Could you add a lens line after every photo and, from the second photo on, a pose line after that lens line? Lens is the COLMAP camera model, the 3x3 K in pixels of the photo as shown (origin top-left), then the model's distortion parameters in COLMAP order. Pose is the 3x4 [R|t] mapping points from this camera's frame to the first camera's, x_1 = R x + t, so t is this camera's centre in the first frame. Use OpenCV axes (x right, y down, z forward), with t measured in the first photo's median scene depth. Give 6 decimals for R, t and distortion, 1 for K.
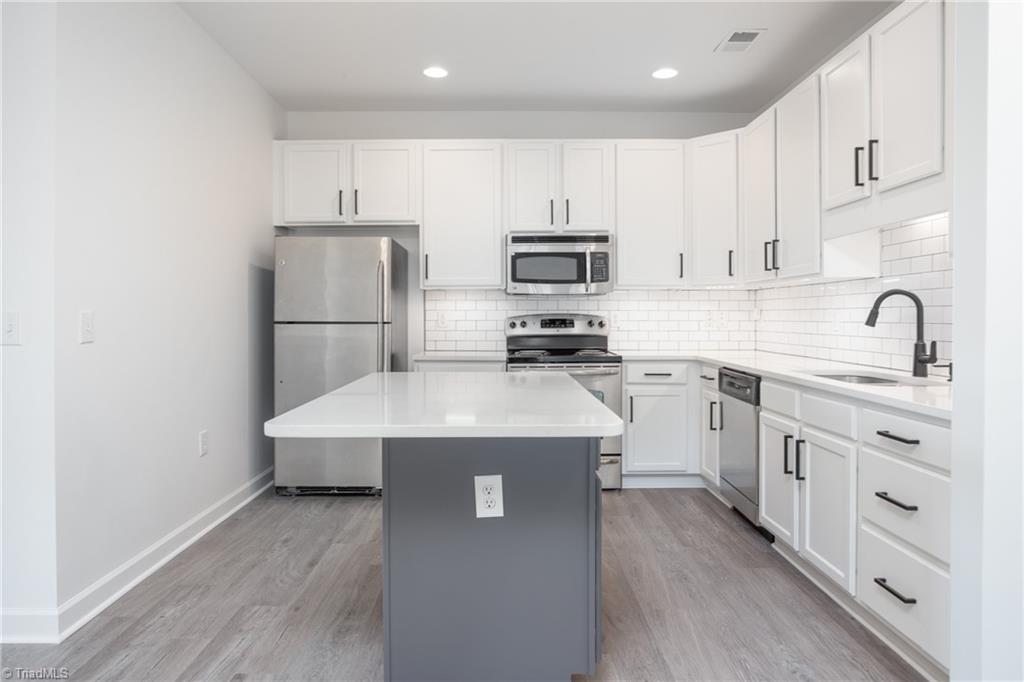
lens RADIAL K [[666.6, 0, 510.0], [0, 666.6, 323.2], [0, 0, 1]] dist [-0.003277, 0.009482]
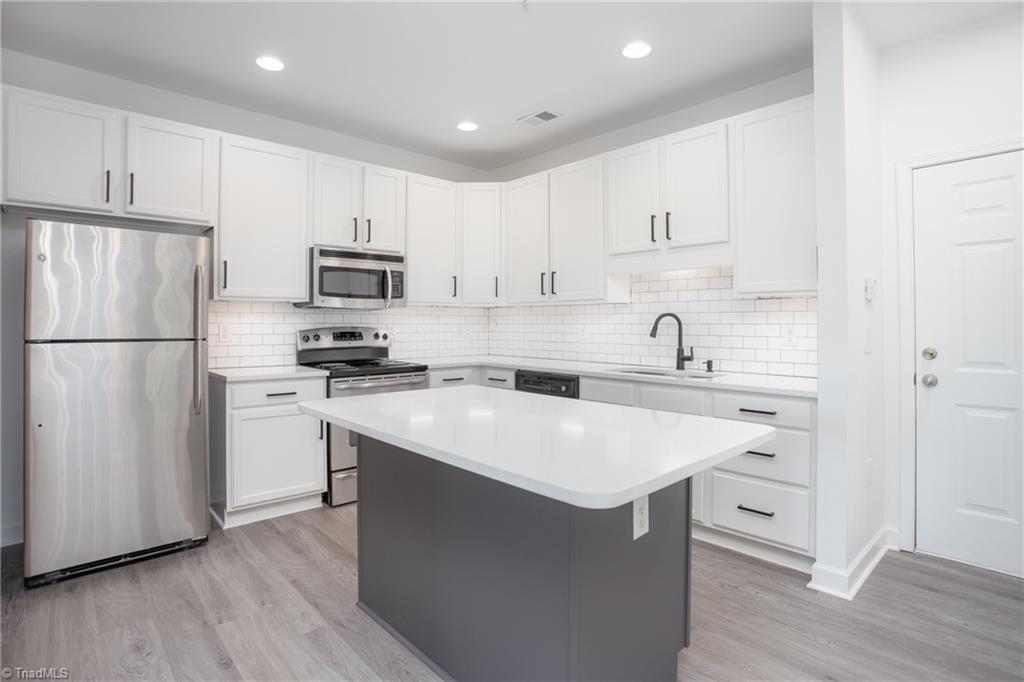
lens RADIAL K [[530.4, 0, 517.5], [0, 530.4, 316.1], [0, 0, 1]] dist [-0.033654, 0.001648]
pose [[0.736912, 0.010761, 0.675903, -0.322608], [0.005468, 0.999746, -0.021879, -0.012751], [-0.675967, 0.019818, 0.736666, 0.237919]]
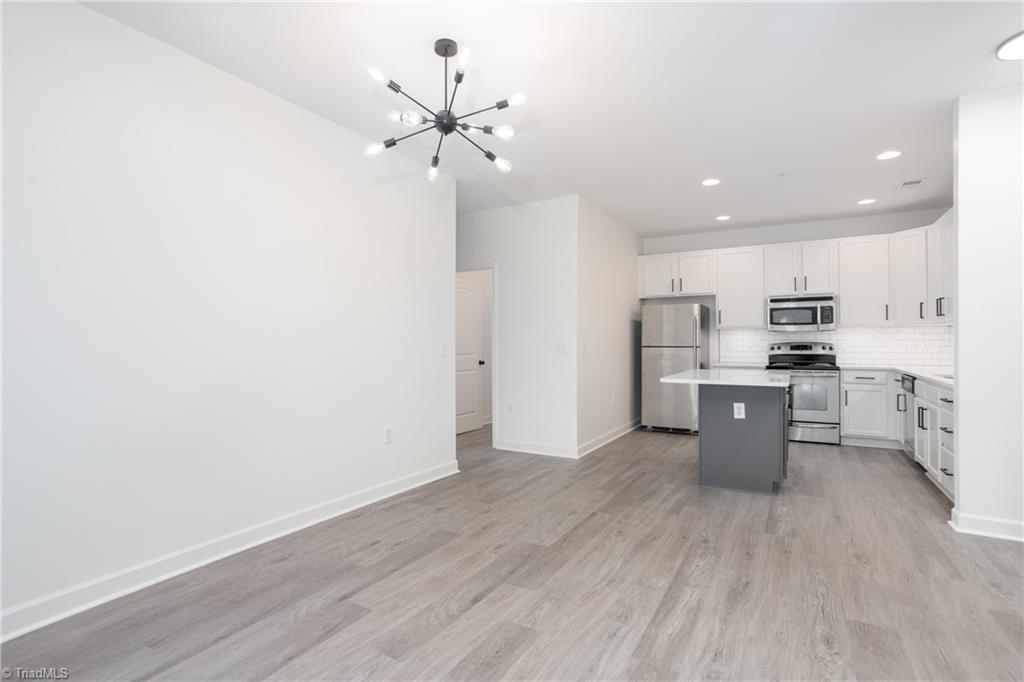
lens RADIAL K [[503.2, 0, 513.4], [0, 503.2, 328.6], [0, 0, 1]] dist [-0.017162, 0.006310]
pose [[0.863086, -0.013184, -0.504885, 0.092137], [-0.006182, 0.999309, -0.036661, 0.003441], [0.505019, 0.034763, 0.862408, -0.539995]]
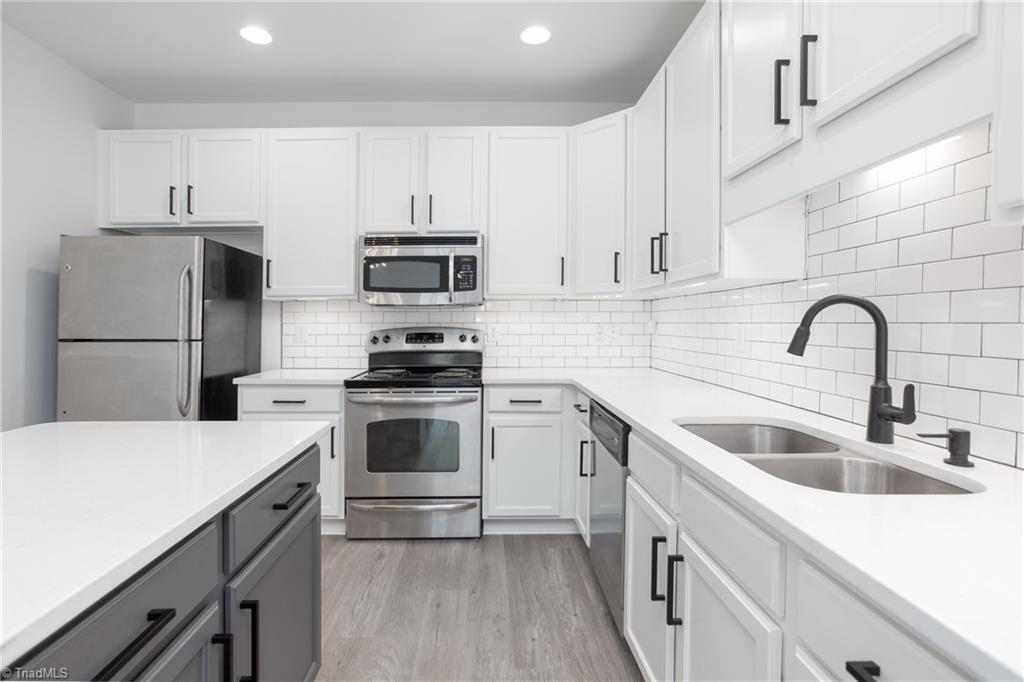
lens RADIAL K [[503.2, 0, 489.7], [0, 503.2, 344.5], [0, 0, 1]] dist [-0.017162, 0.006310]
pose [[0.999967, -0.001631, -0.007981, 0.179501], [0.001897, 0.999439, 0.033440, -0.014703], [0.007922, -0.033454, 0.999409, 0.368621]]
